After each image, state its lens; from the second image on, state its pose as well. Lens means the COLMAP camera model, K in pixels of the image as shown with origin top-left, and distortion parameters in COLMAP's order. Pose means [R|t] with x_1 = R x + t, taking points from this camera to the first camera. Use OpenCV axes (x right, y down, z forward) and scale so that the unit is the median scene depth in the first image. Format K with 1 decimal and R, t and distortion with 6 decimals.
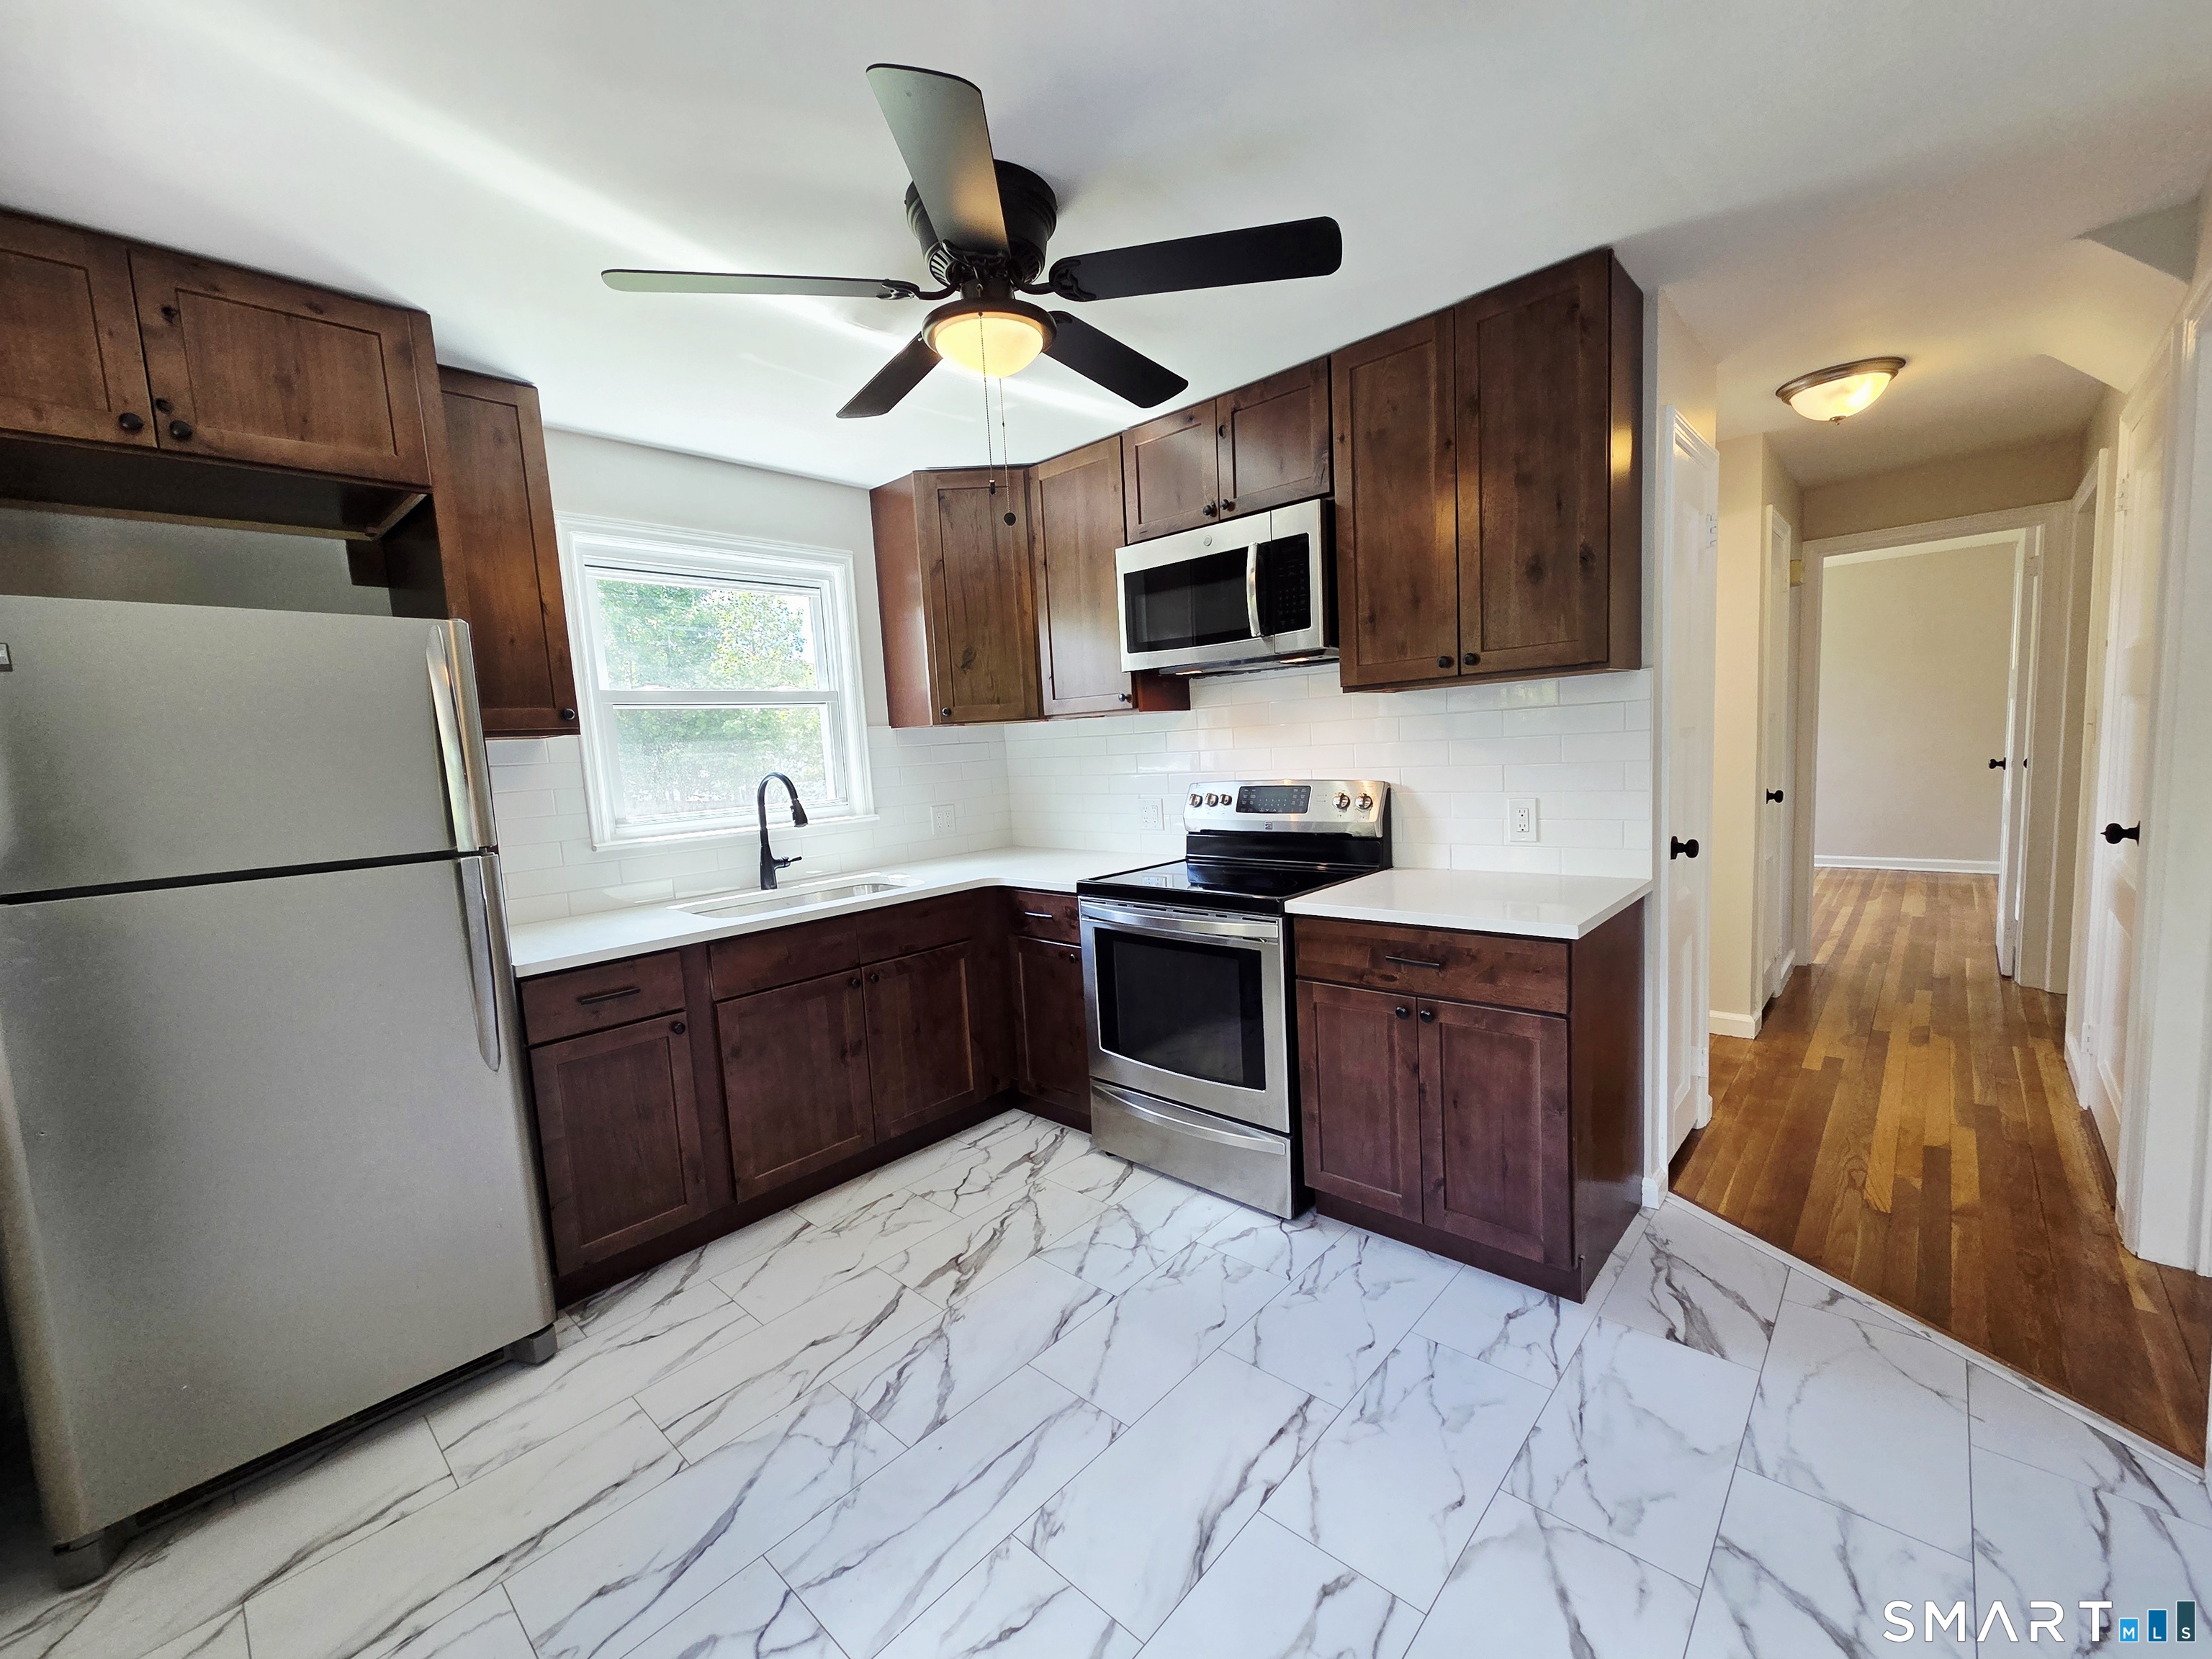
lens RADIAL K [[903.6, 0, 1113.9], [0, 903.6, 842.9], [0, 0, 1]] dist [0.001822, 0.000202]
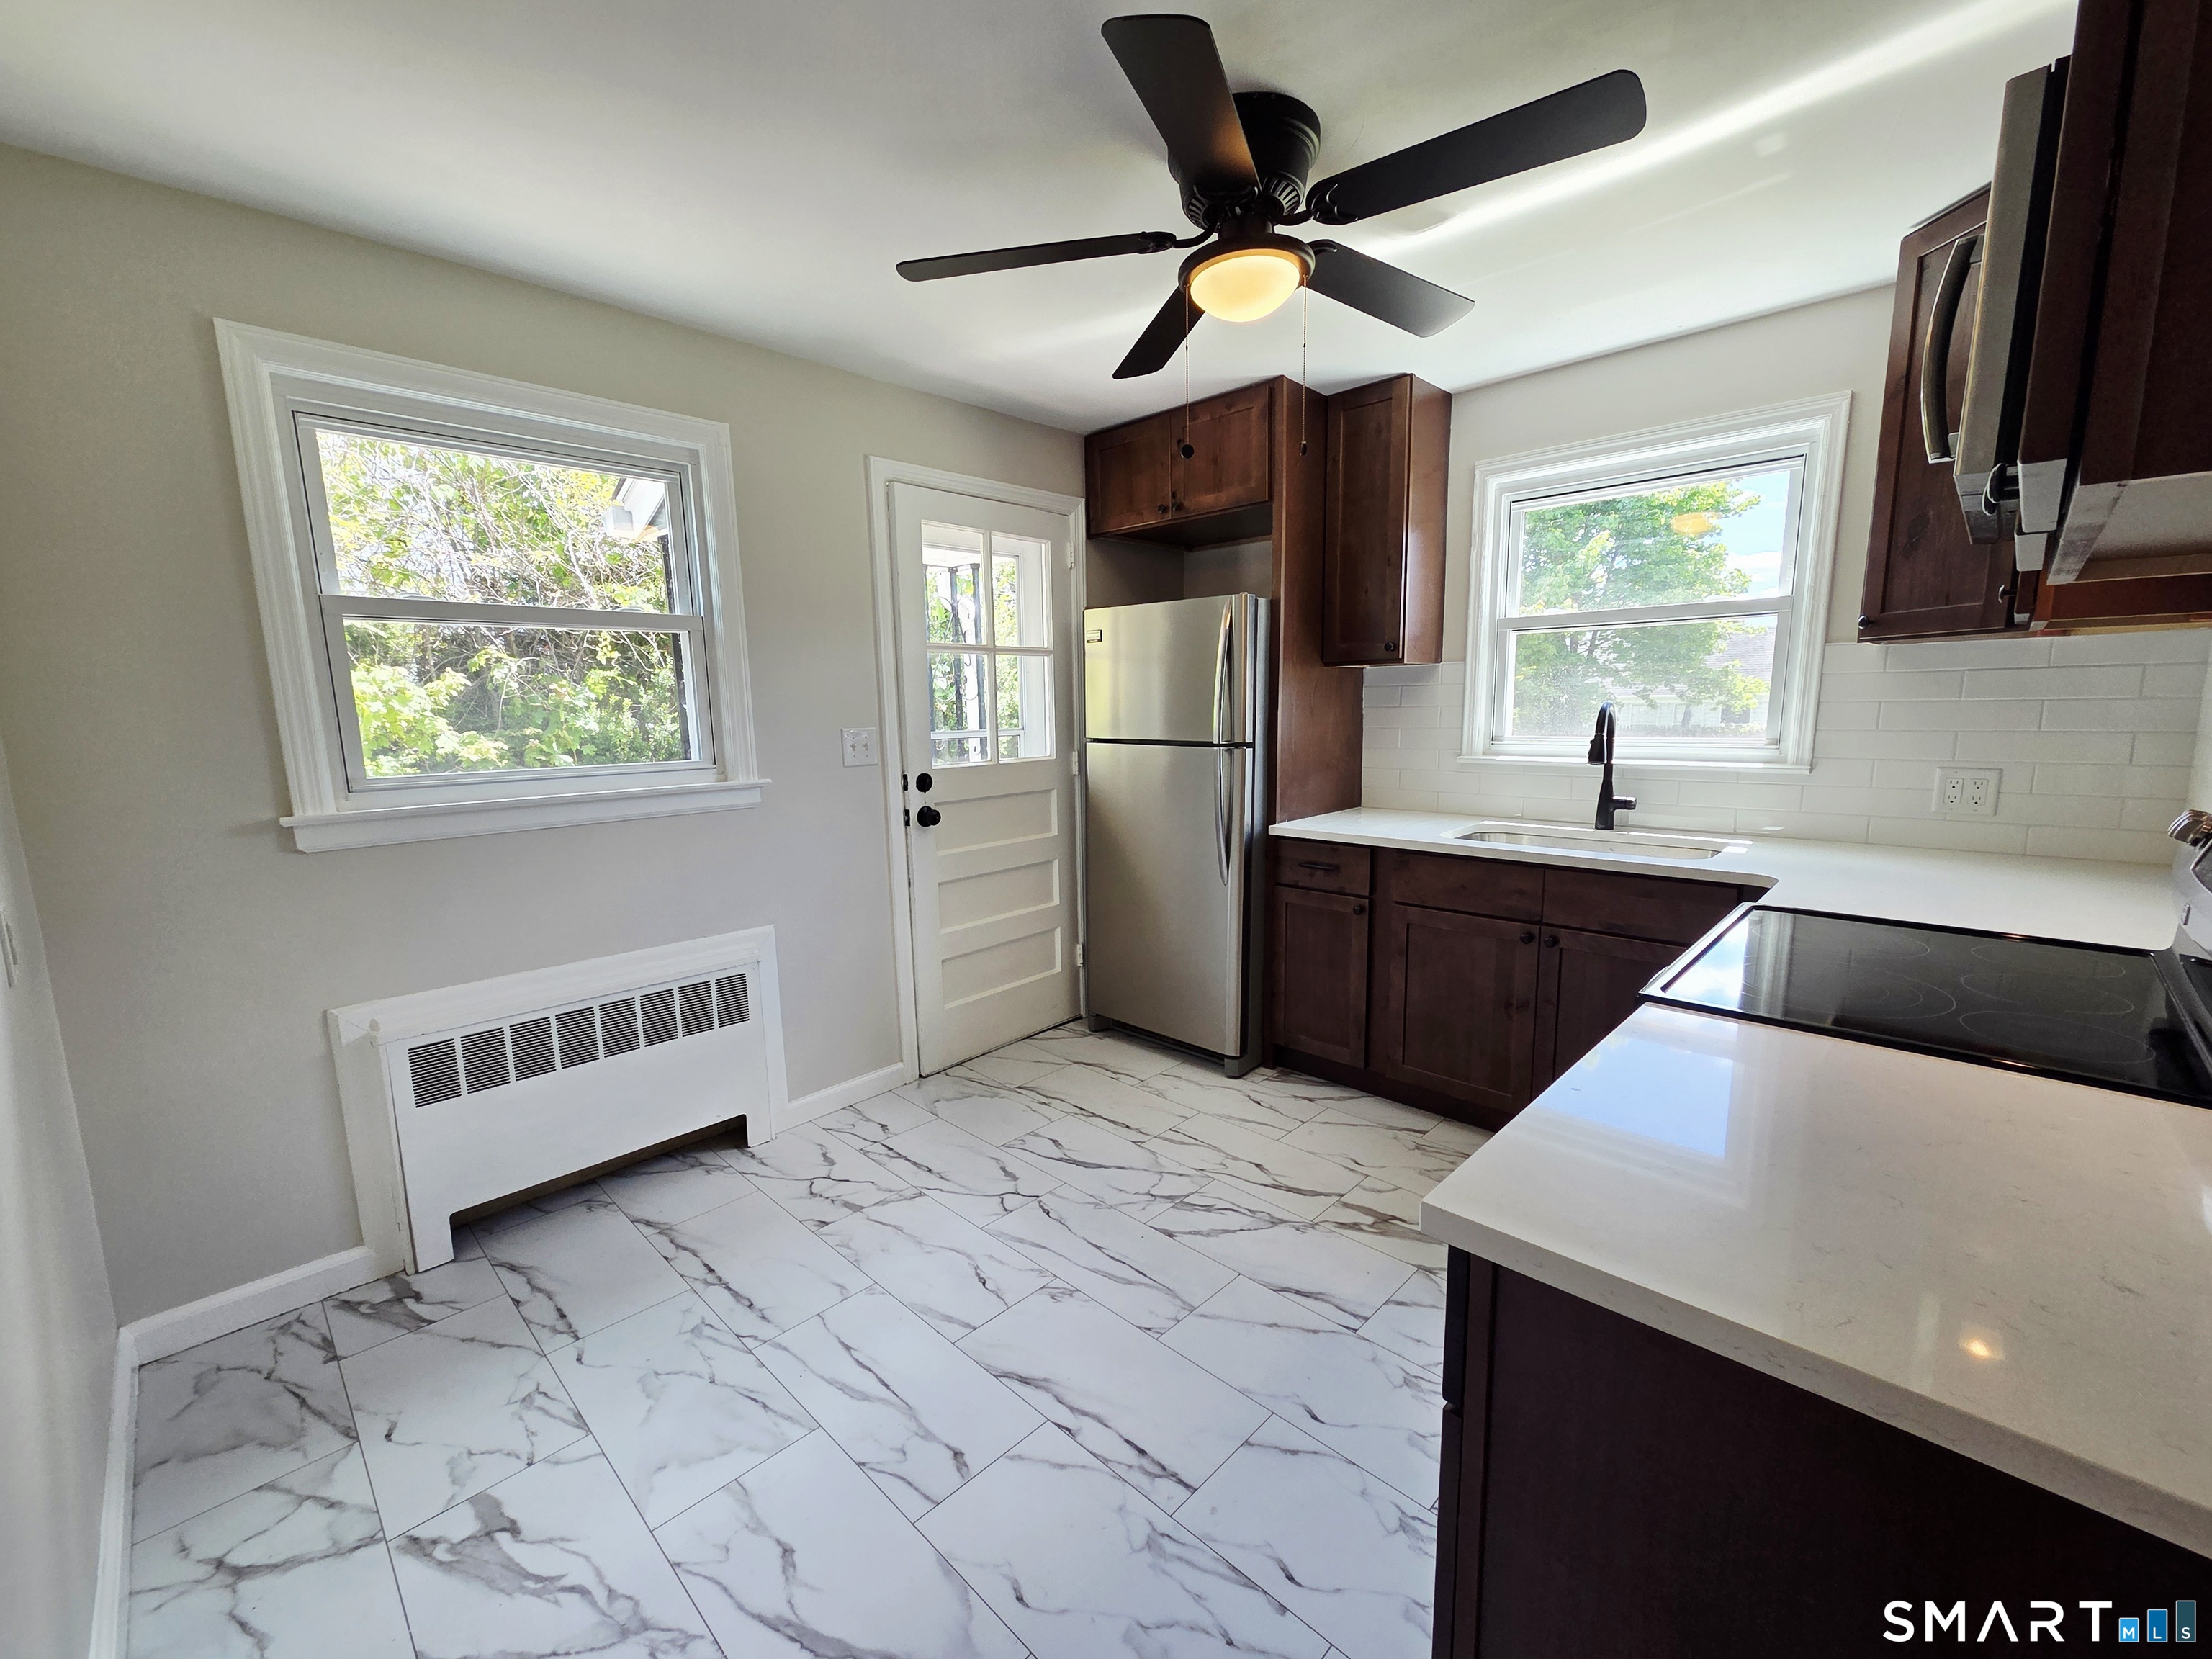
lens RADIAL K [[906.6, 0, 1111.6], [0, 906.6, 846.6], [0, 0, 1]] dist [0.003719, 0.000461]
pose [[-0.029167, 0.216071, -0.975942, 0.768241], [-0.089117, 0.971907, 0.217841, -0.126143], [0.995594, 0.093327, -0.009092, 0.730701]]
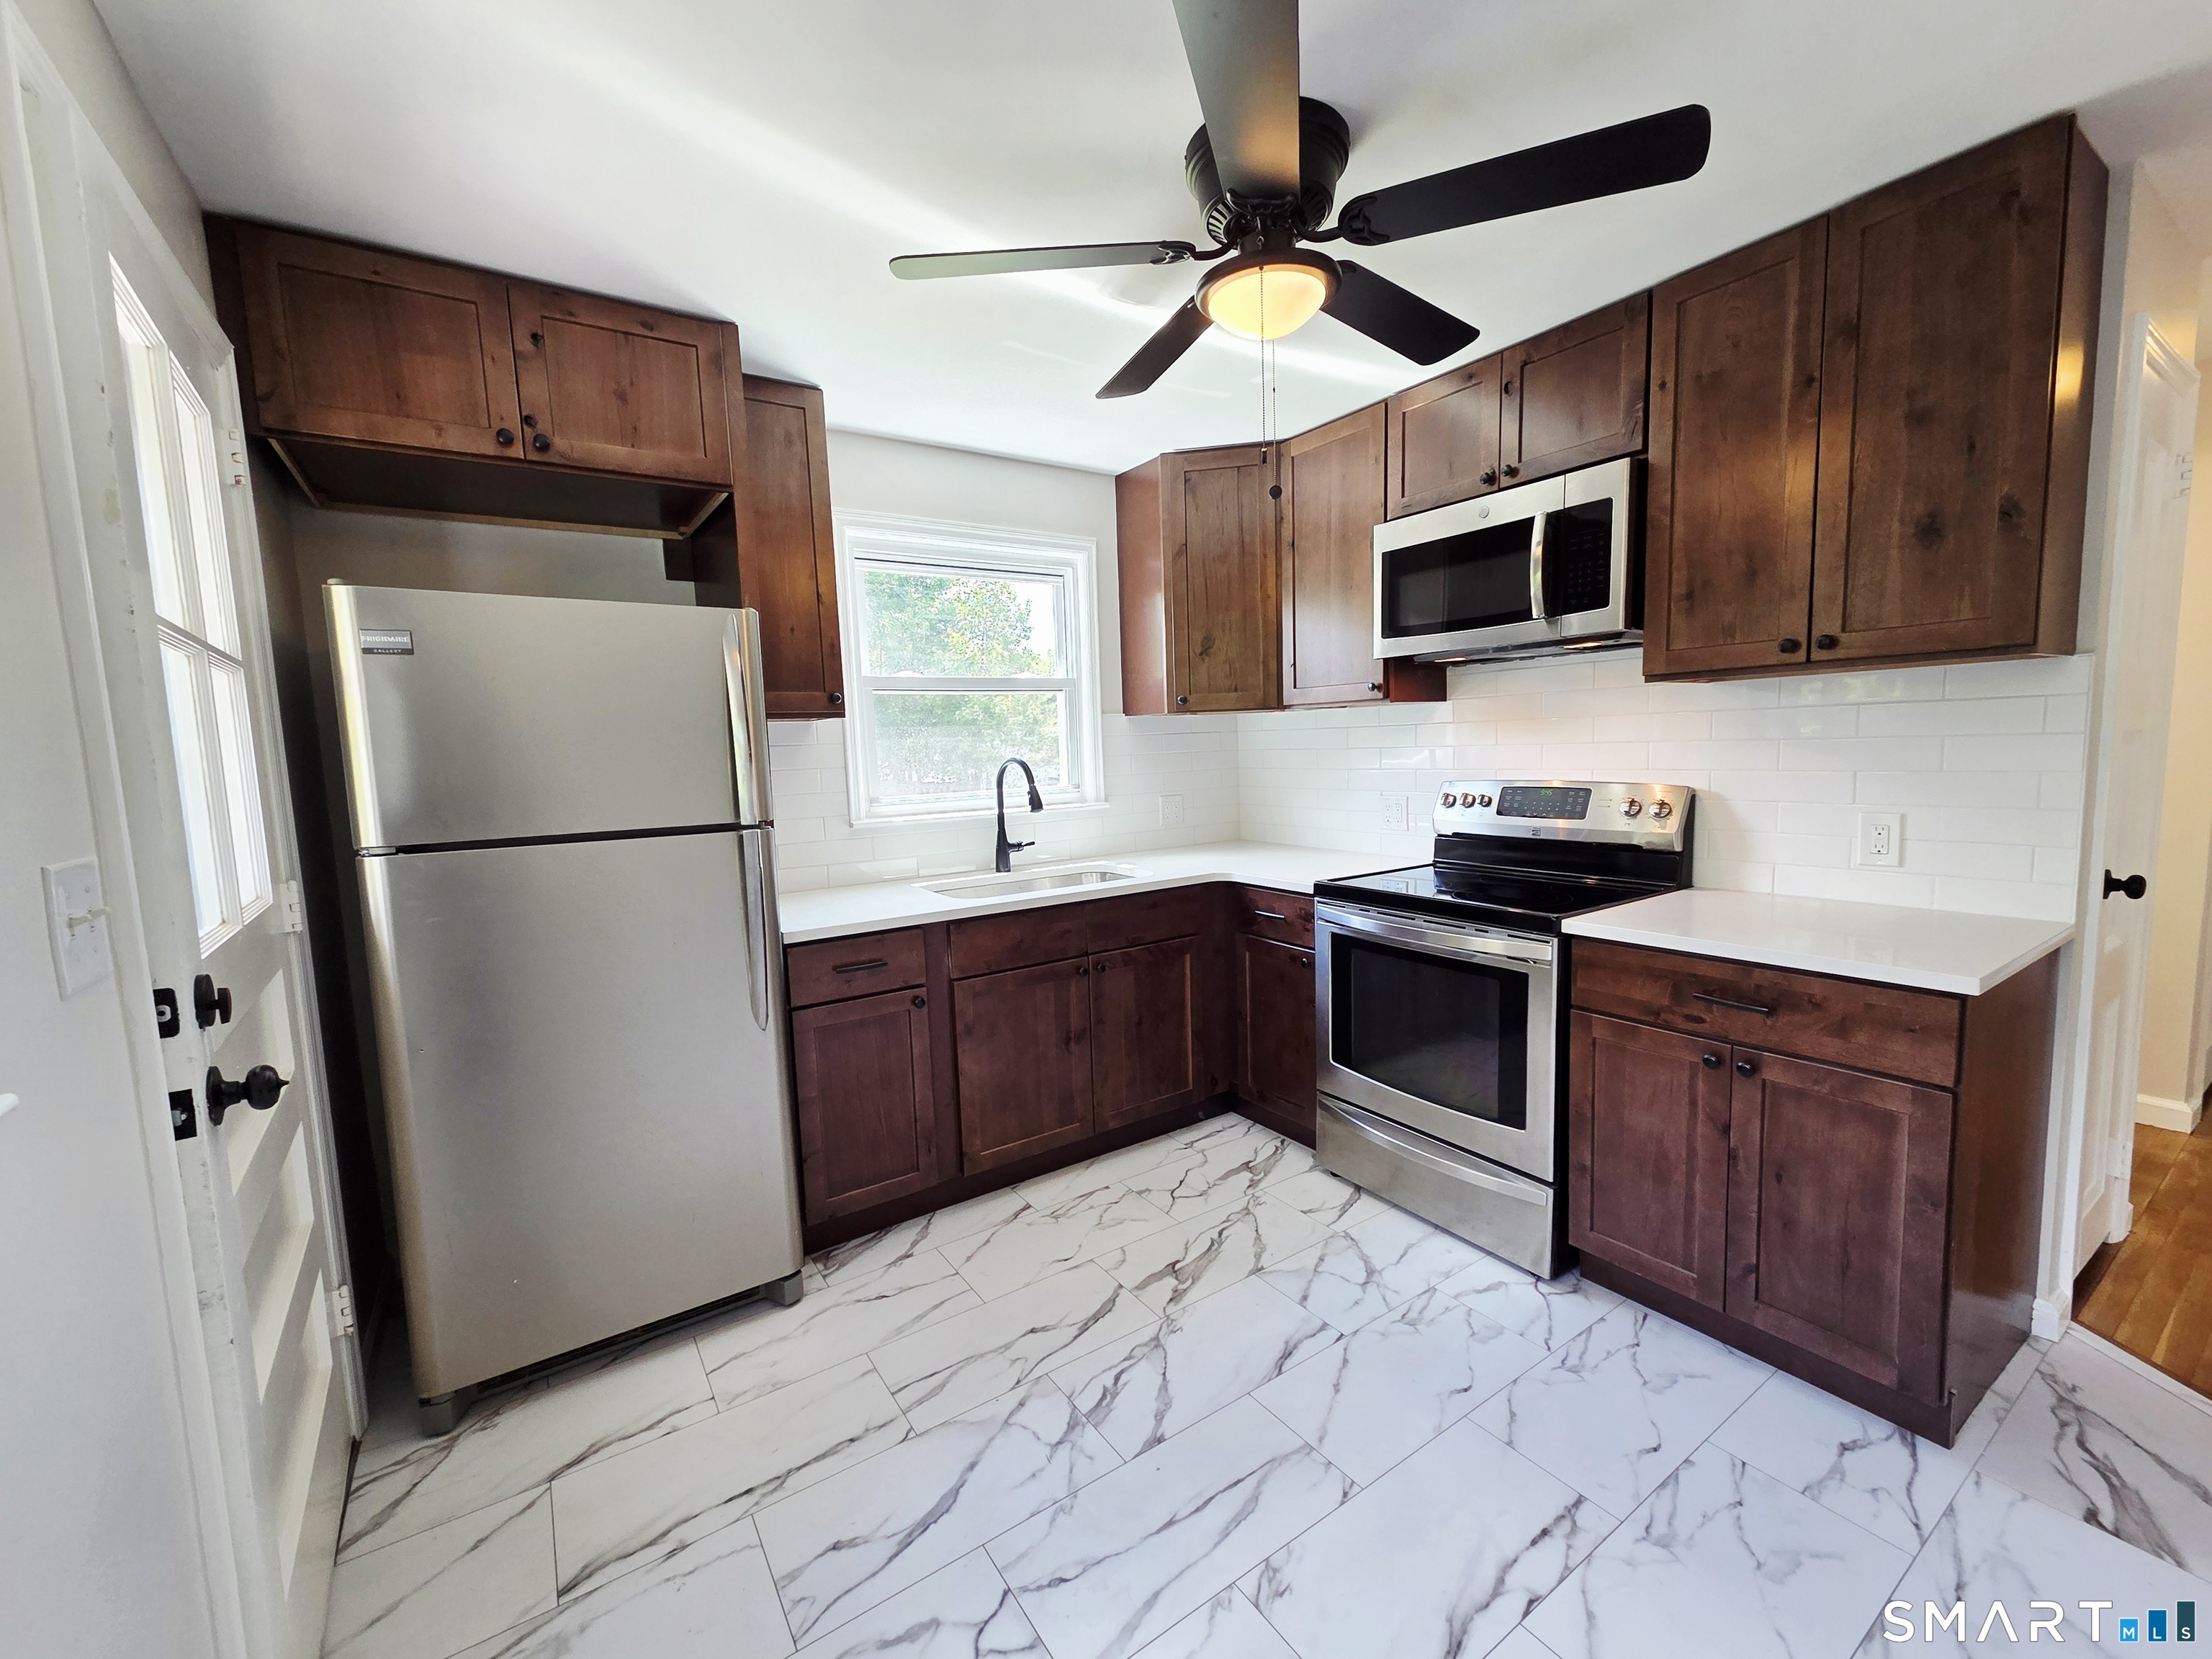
lens RADIAL K [[904.7, 0, 1109.2], [0, 904.7, 840.8], [0, 0, 1]] dist [0.001828, 0.000539]
pose [[0.971391, 0.047109, -0.232767, -0.040236], [-0.045125, 0.998885, 0.013844, -0.004959], [0.233160, -0.002944, 0.972434, 0.045783]]
